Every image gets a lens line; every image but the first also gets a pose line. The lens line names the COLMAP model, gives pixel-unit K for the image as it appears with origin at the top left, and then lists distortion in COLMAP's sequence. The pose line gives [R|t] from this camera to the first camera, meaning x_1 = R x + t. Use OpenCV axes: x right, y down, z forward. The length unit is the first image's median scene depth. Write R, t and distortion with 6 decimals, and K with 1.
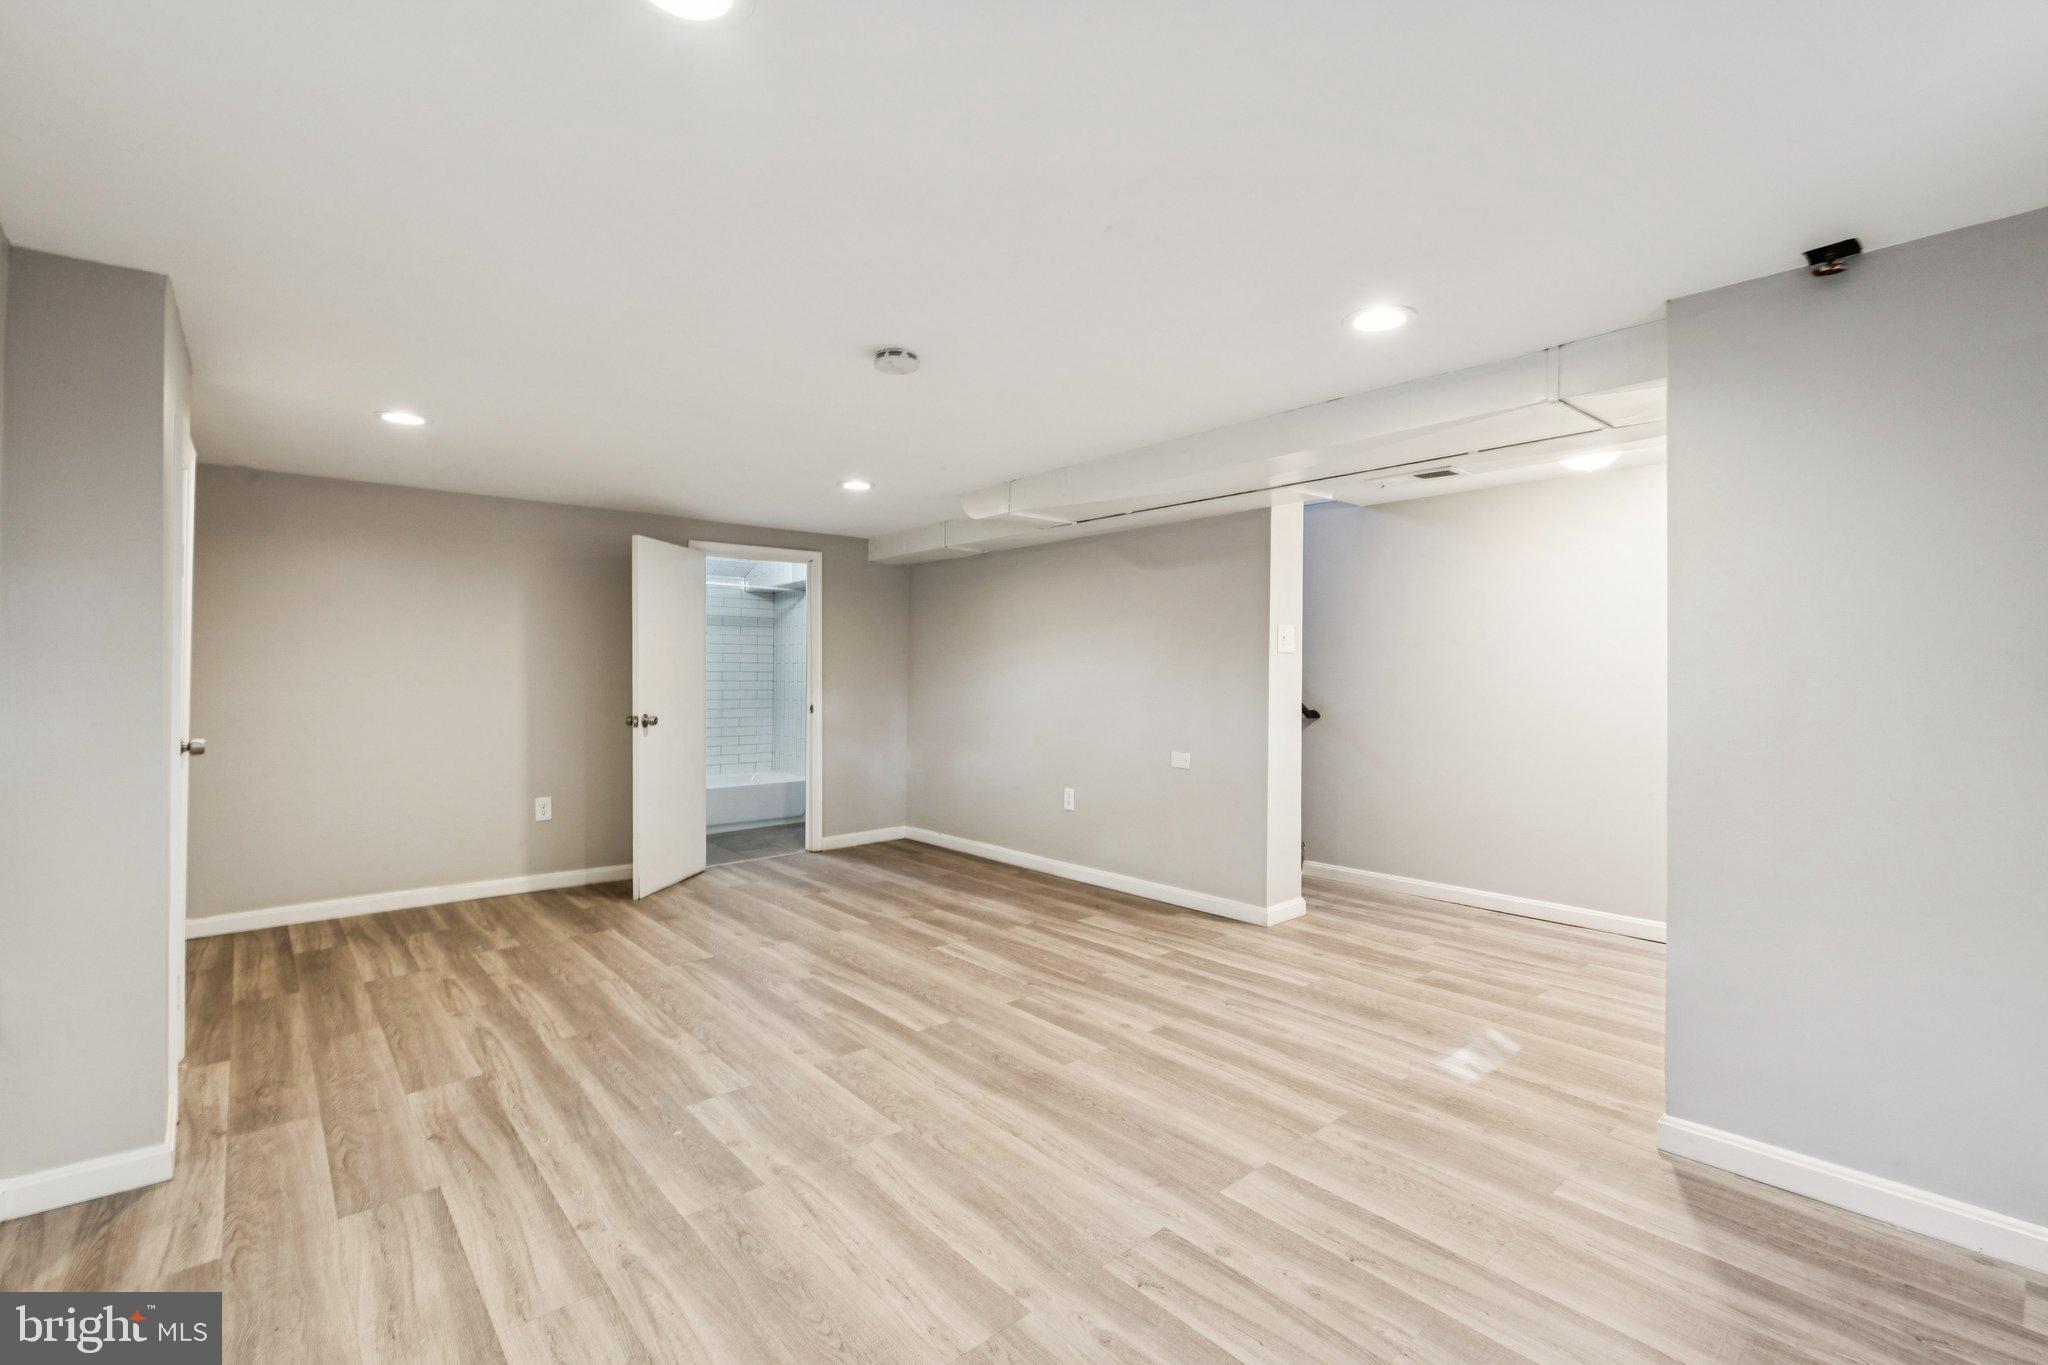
lens RADIAL K [[920.3, 0, 1025.1], [0, 920.3, 678.4], [0, 0, 1]] dist [0.002168, 0.000174]
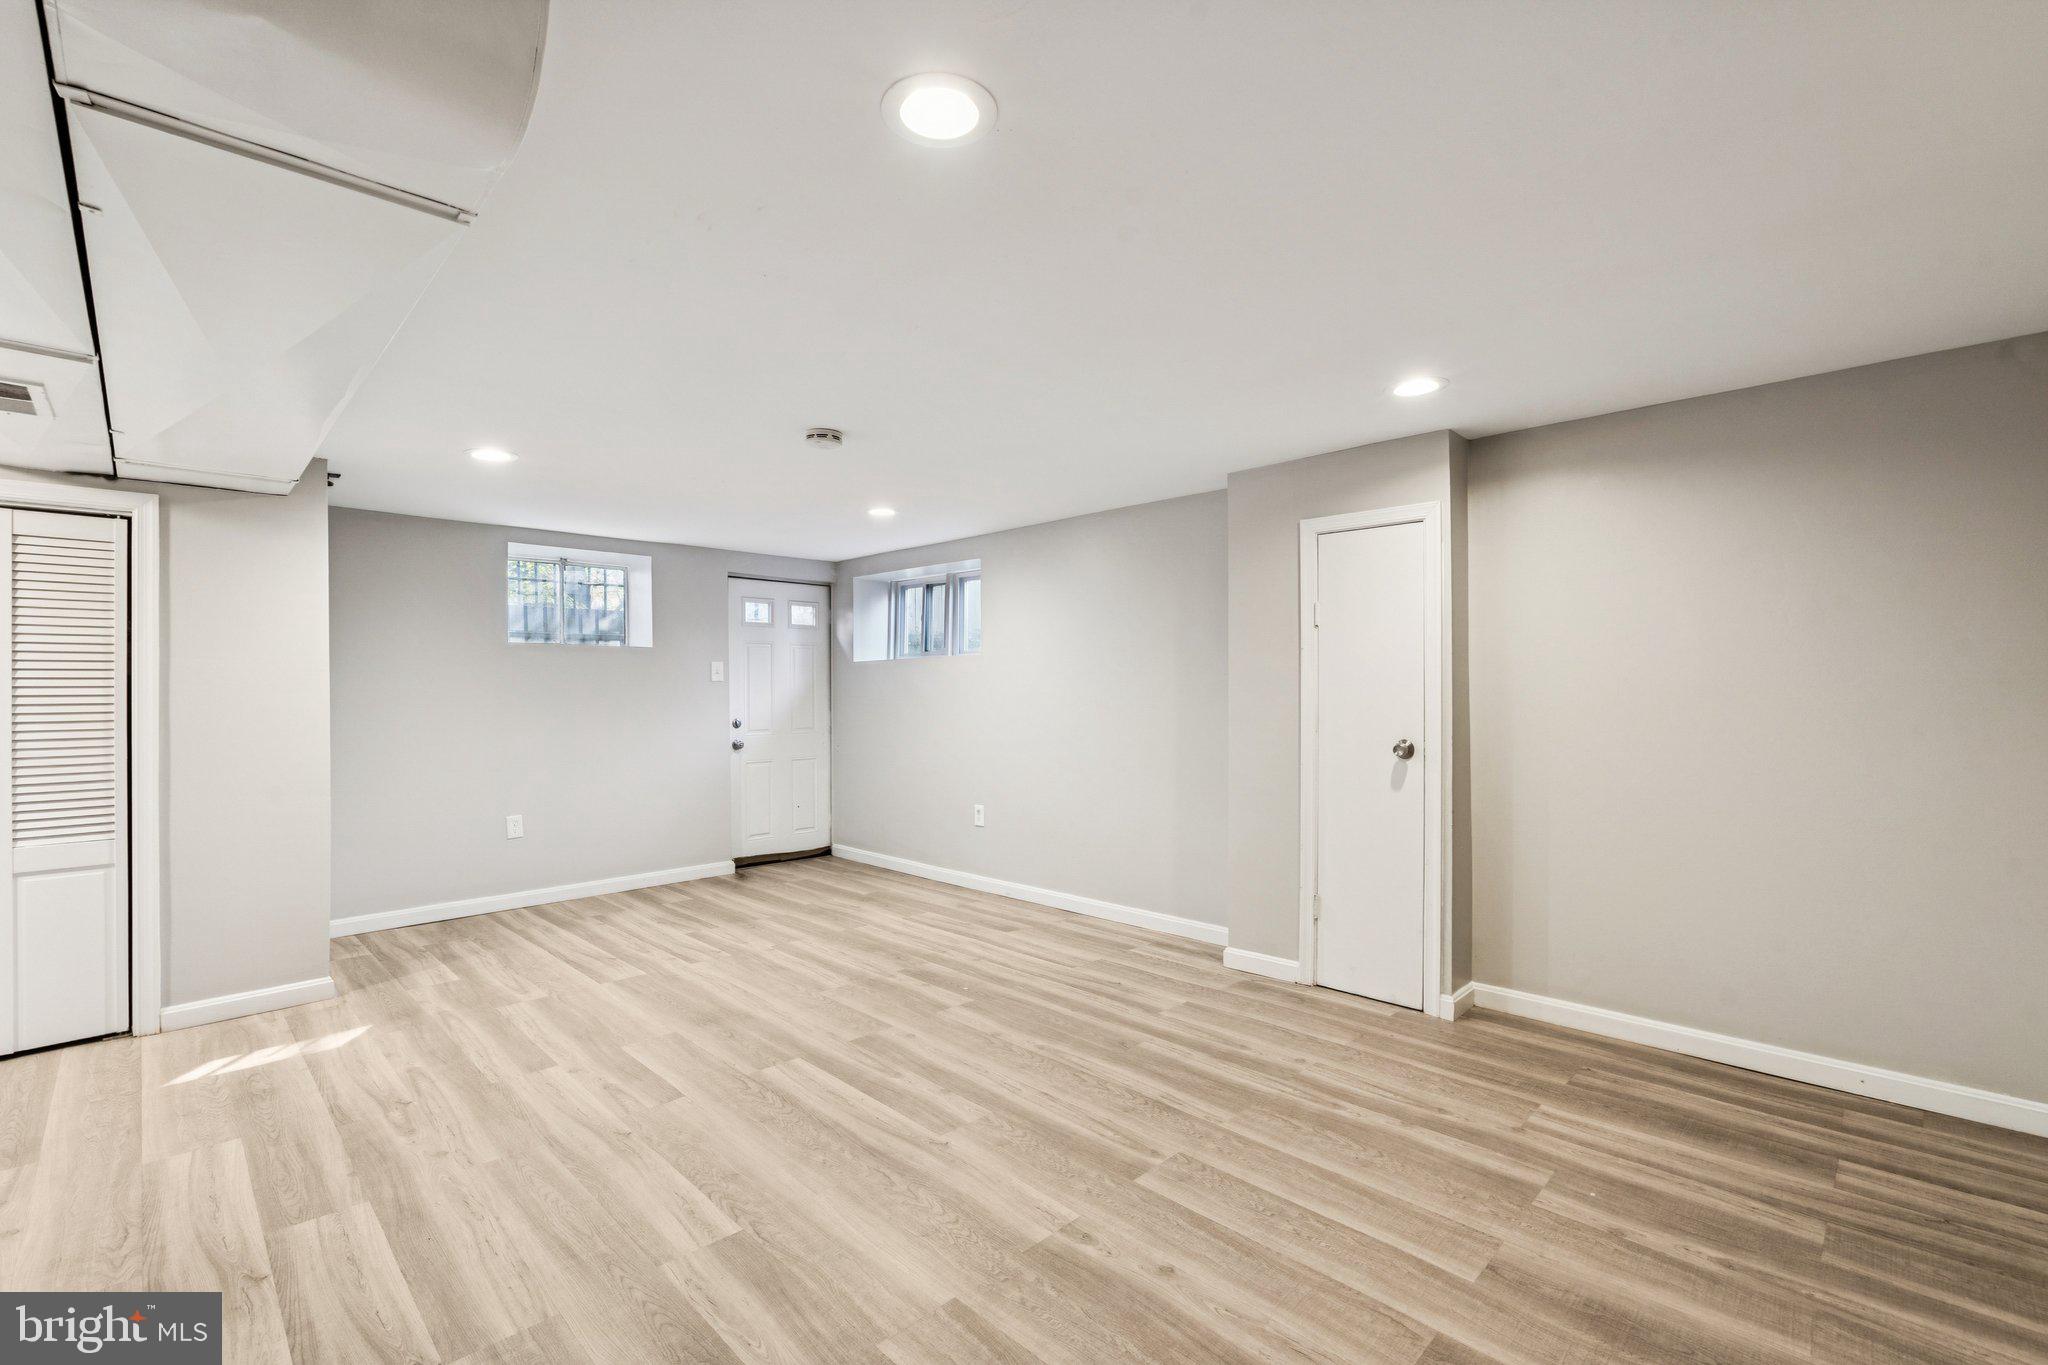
lens RADIAL K [[920.3, 0, 1023.2], [0, 920.3, 685.1], [0, 0, 1]] dist [0.002168, 0.000174]
pose [[-0.997810, 0.006317, -0.065839, -0.293005], [0.006215, 0.999979, 0.001747, -0.015233], [0.065849, 0.001334, -0.997829, 1.992806]]
